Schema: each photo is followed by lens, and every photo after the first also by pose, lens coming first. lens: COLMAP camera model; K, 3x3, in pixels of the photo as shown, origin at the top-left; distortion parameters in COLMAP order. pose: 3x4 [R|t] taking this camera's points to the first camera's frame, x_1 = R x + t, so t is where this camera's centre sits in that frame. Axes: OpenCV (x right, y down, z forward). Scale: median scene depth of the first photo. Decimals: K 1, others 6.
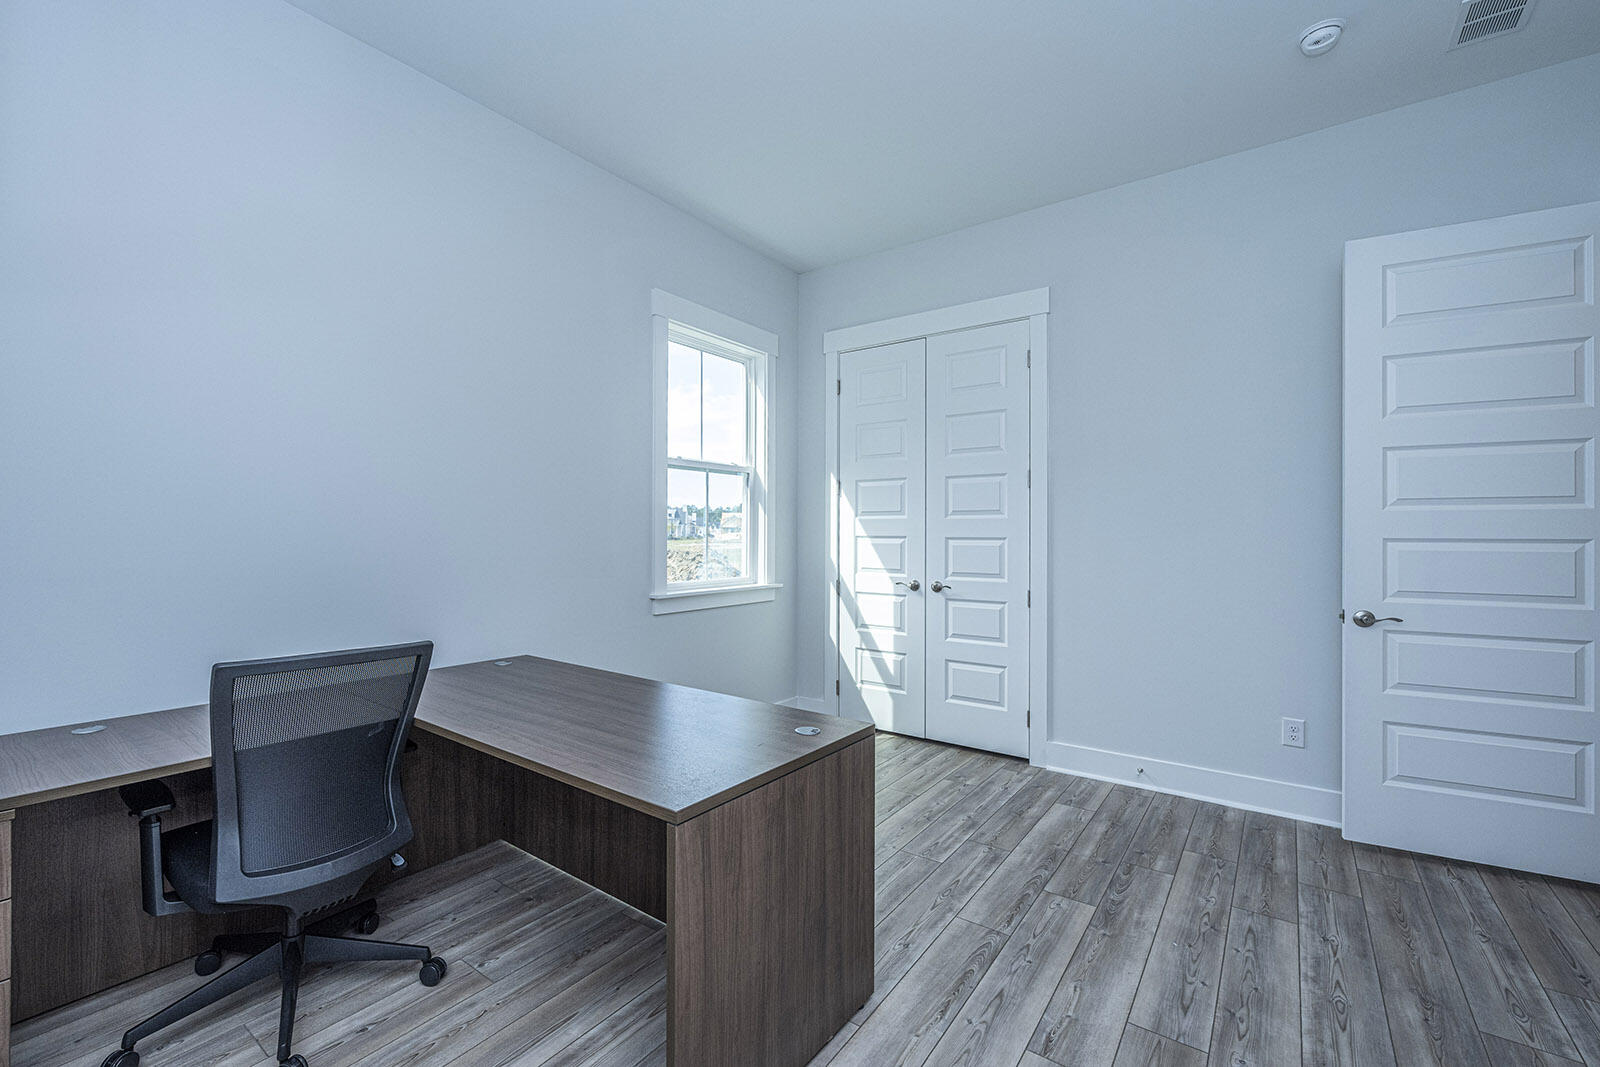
lens RADIAL K [[674.1, 0, 773.9], [0, 674.1, 531.1], [0, 0, 1]] dist [-0.000815, -0.000155]
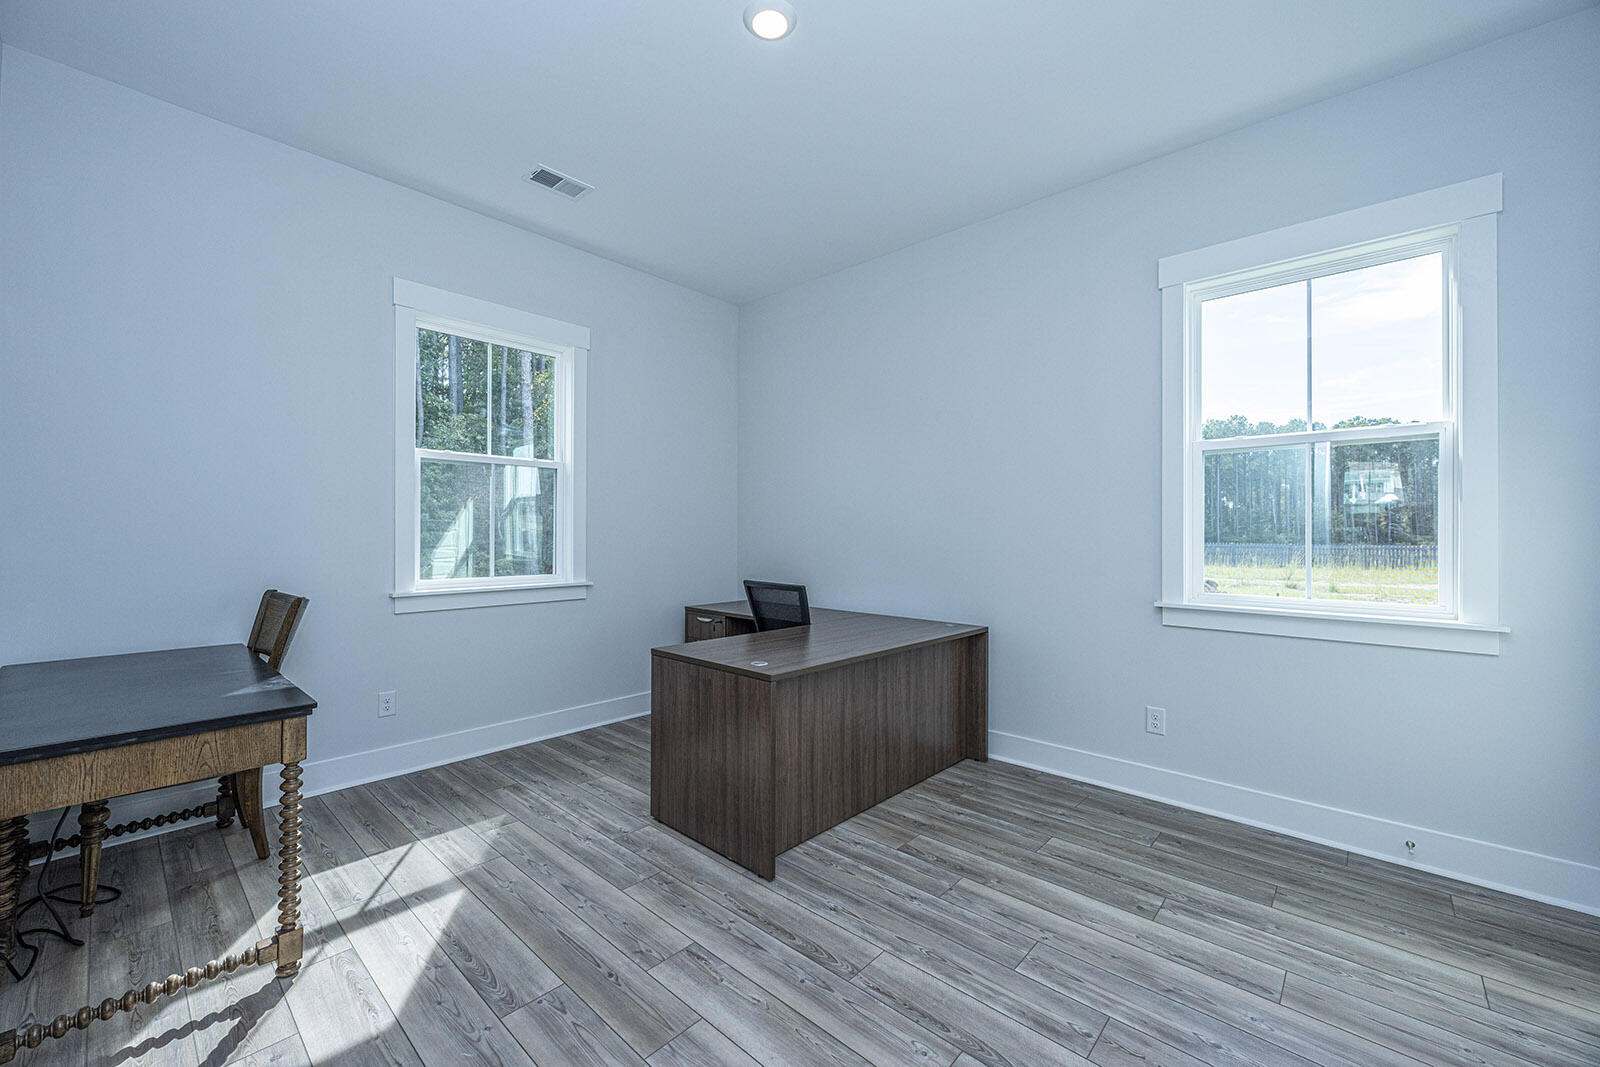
lens RADIAL K [[654.2, 0, 810.7], [0, 654.2, 526.9], [0, 0, 1]] dist [0.000082, -0.000270]
pose [[-0.088322, -0.018904, -0.995913, 1.342646], [-0.002266, 0.999821, -0.018777, 0.020300], [0.996089, 0.000598, -0.088349, 1.124729]]
